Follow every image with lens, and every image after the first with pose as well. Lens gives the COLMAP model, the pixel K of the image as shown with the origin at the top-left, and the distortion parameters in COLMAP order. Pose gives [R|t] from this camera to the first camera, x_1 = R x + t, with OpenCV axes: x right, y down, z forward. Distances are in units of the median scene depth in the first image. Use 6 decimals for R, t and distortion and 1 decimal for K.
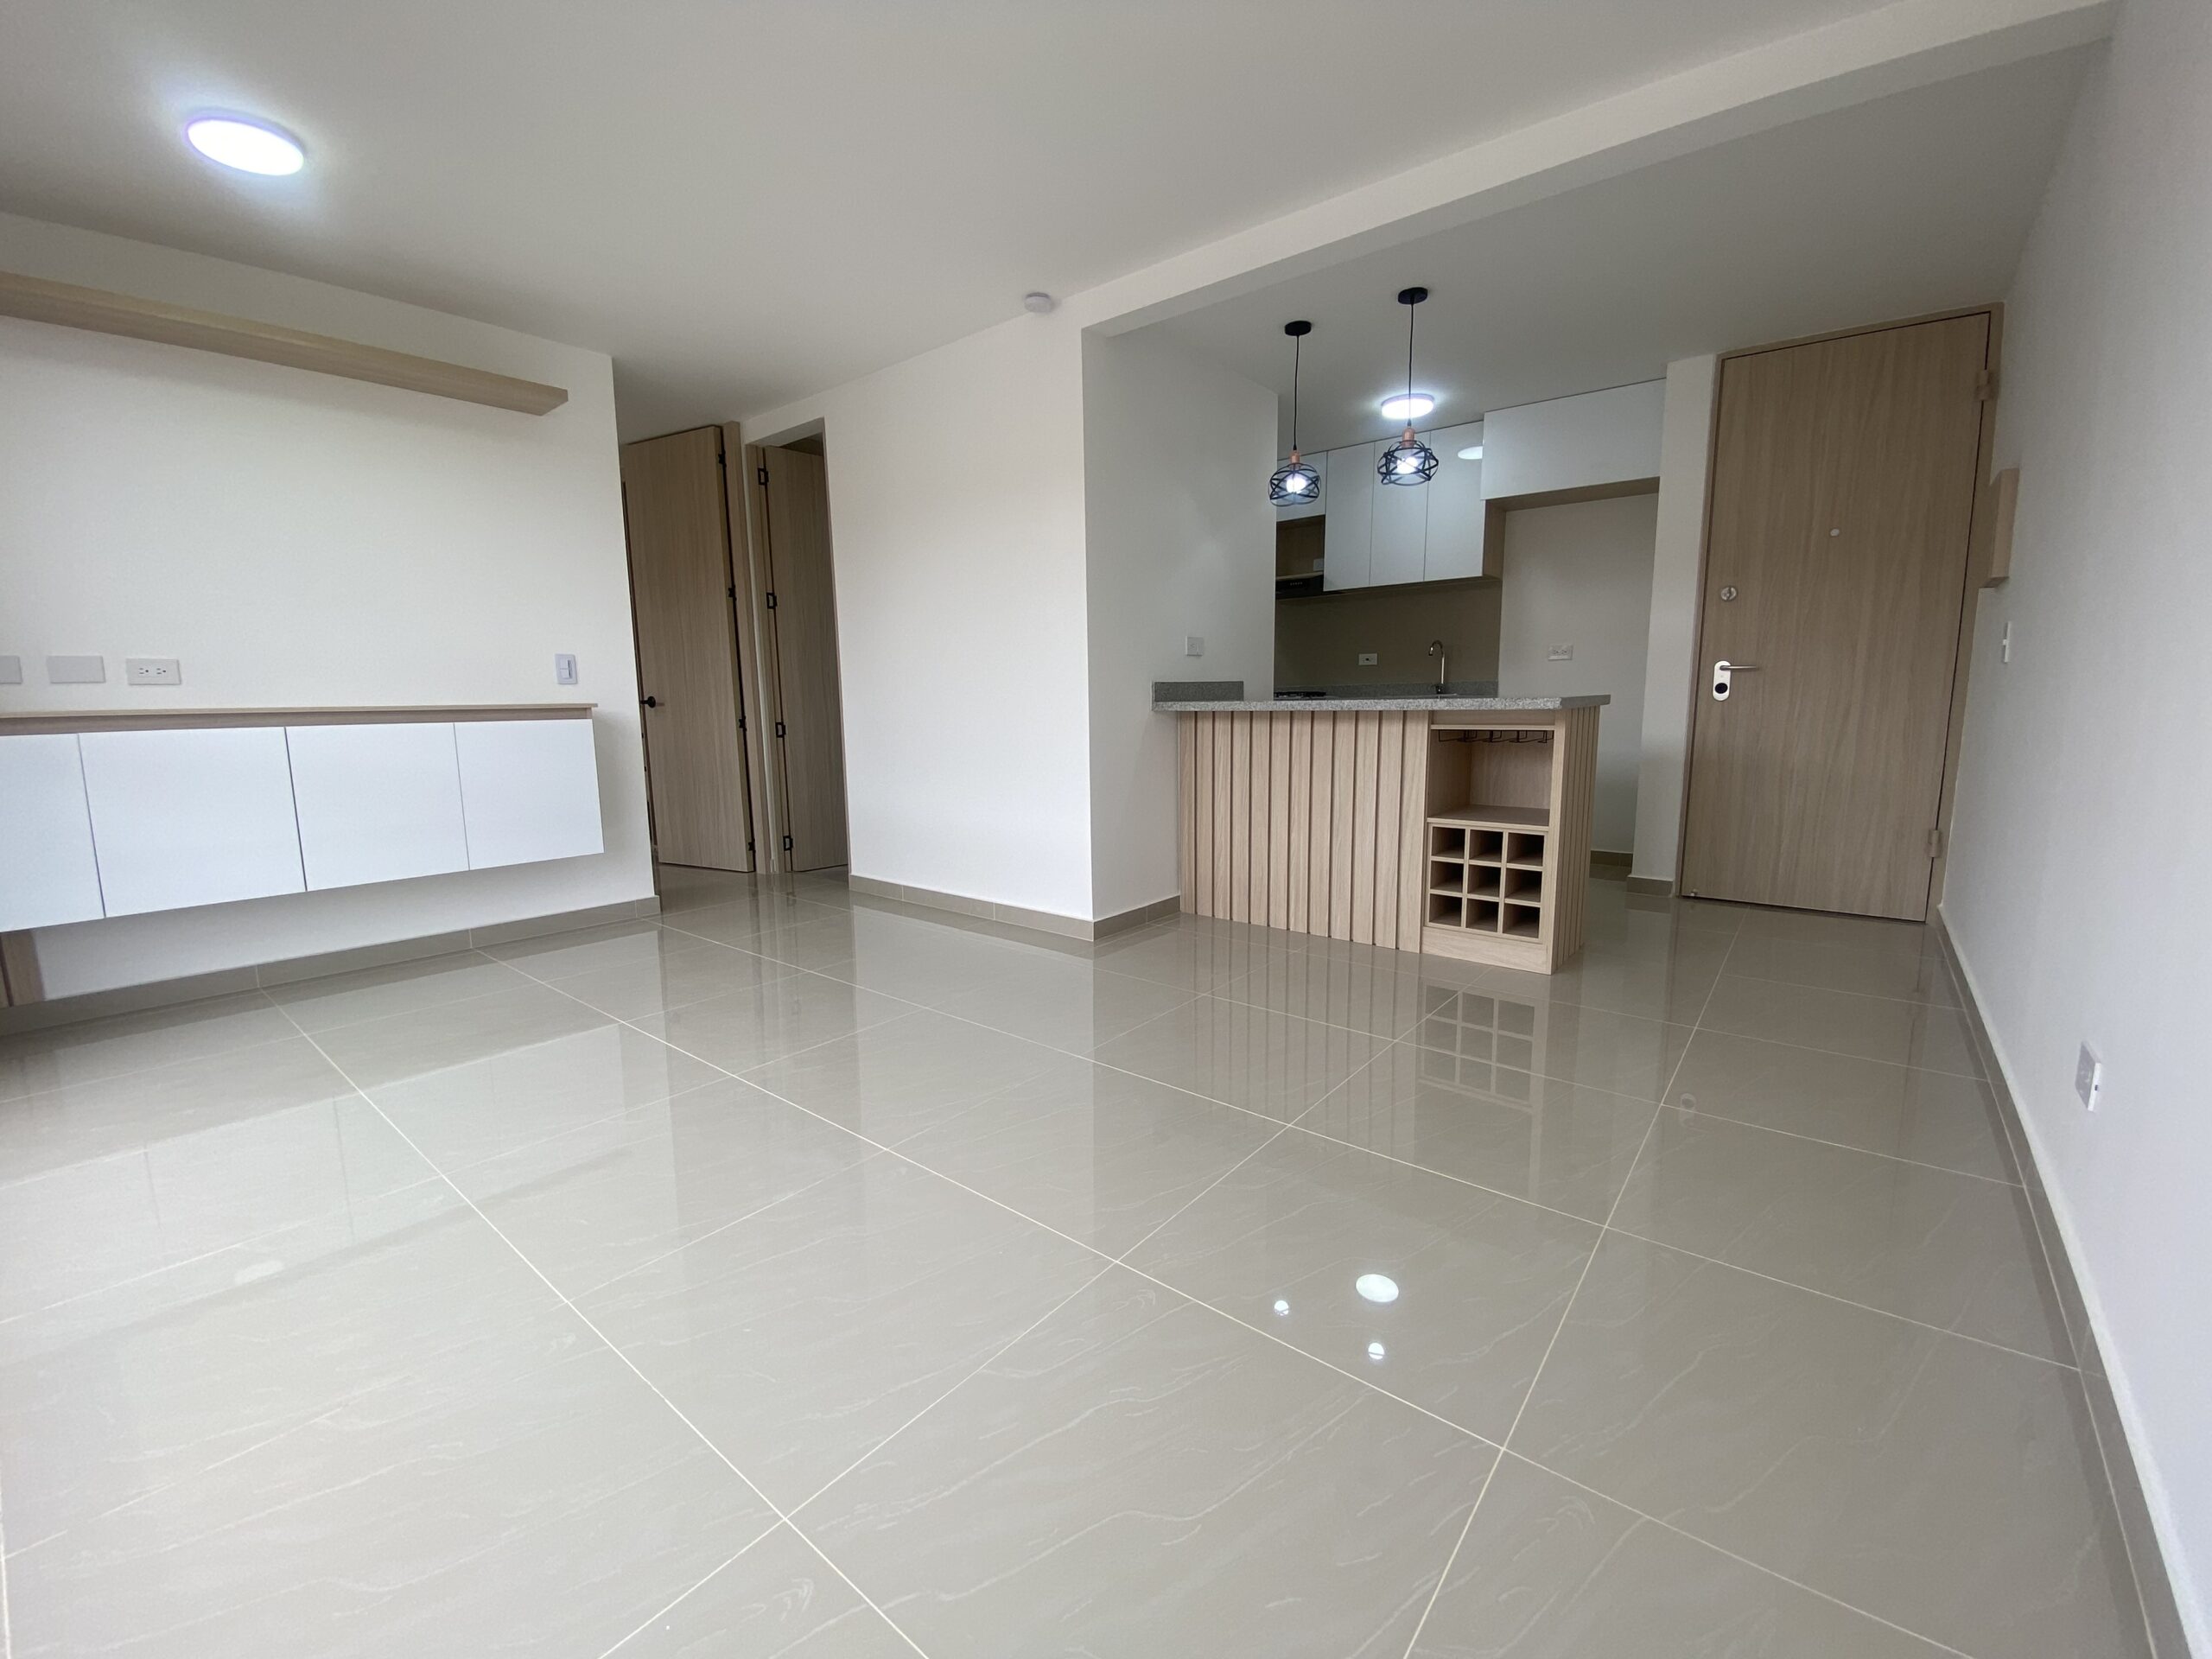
lens RADIAL K [[908.4, 0, 1106.0], [0, 908.4, 829.5], [0, 0, 1]] dist [0.034236, -0.029929]
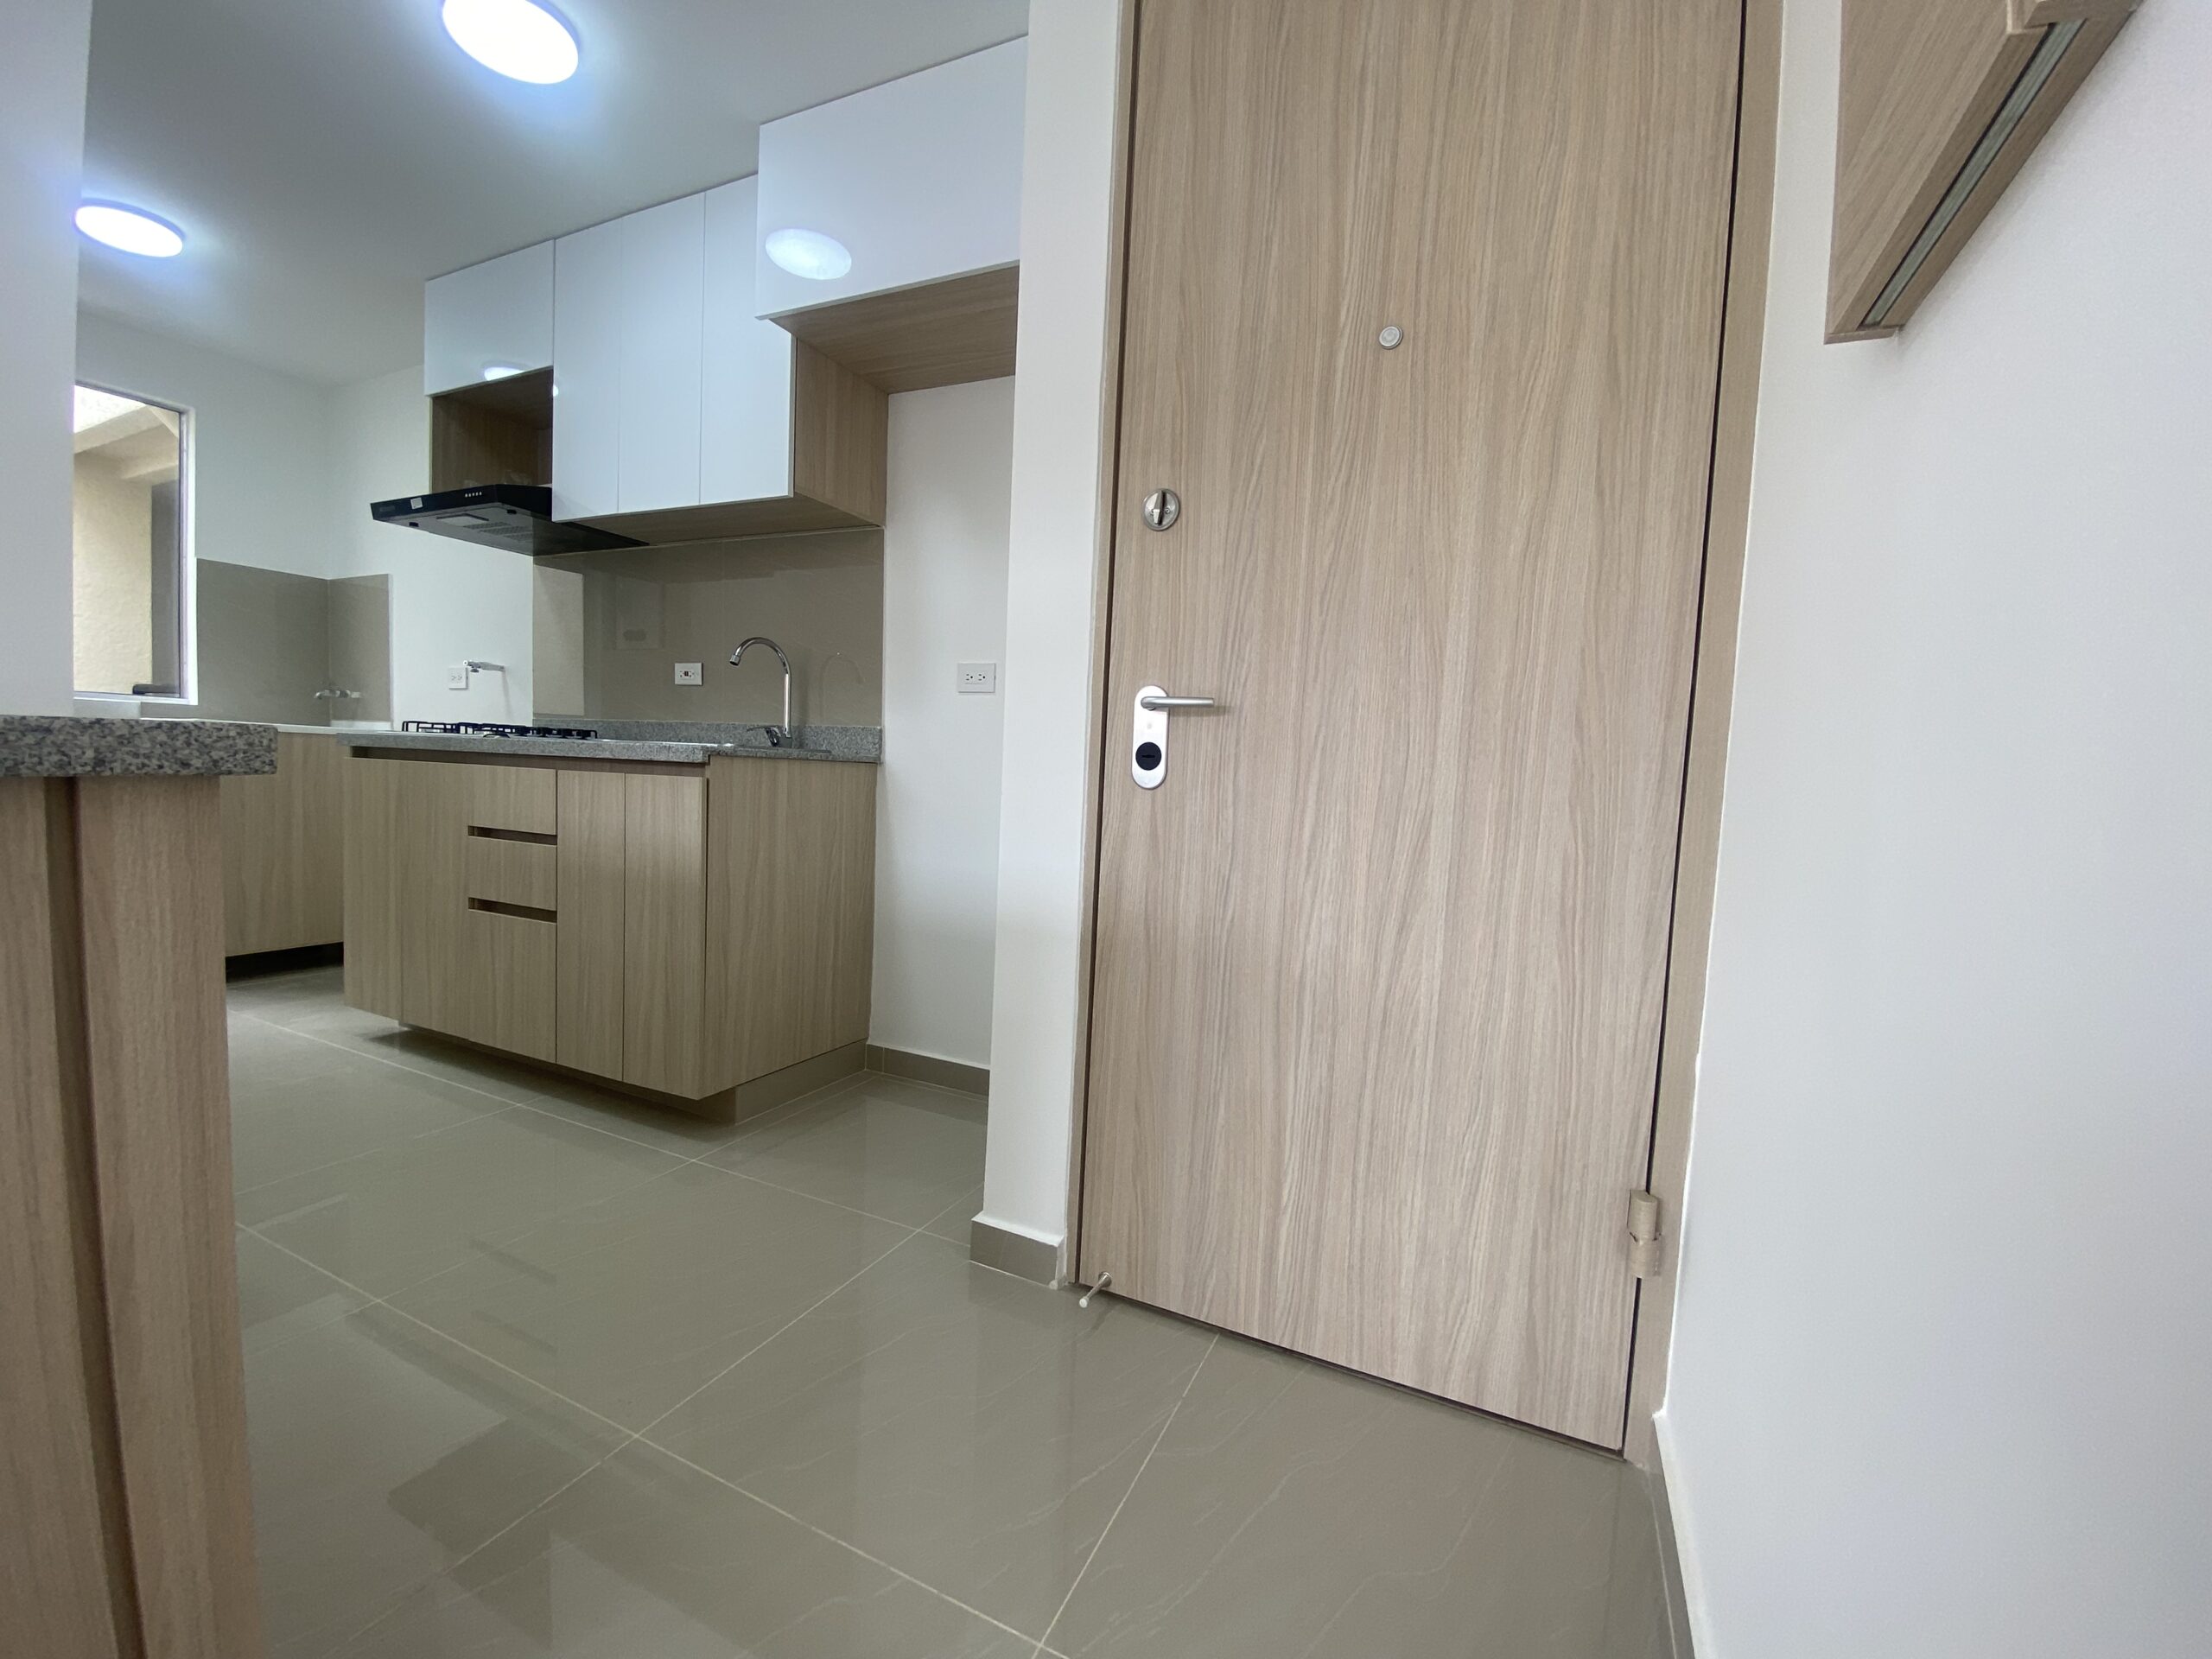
lens RADIAL K [[908.4, 0, 1106.0], [0, 908.4, 829.5], [0, 0, 1]] dist [0.034236, -0.029929]
pose [[0.971589, 0.040356, 0.233207, 0.611744], [-0.024030, 0.997084, -0.072431, -0.103534], [-0.235450, 0.064769, 0.969726, 0.691095]]
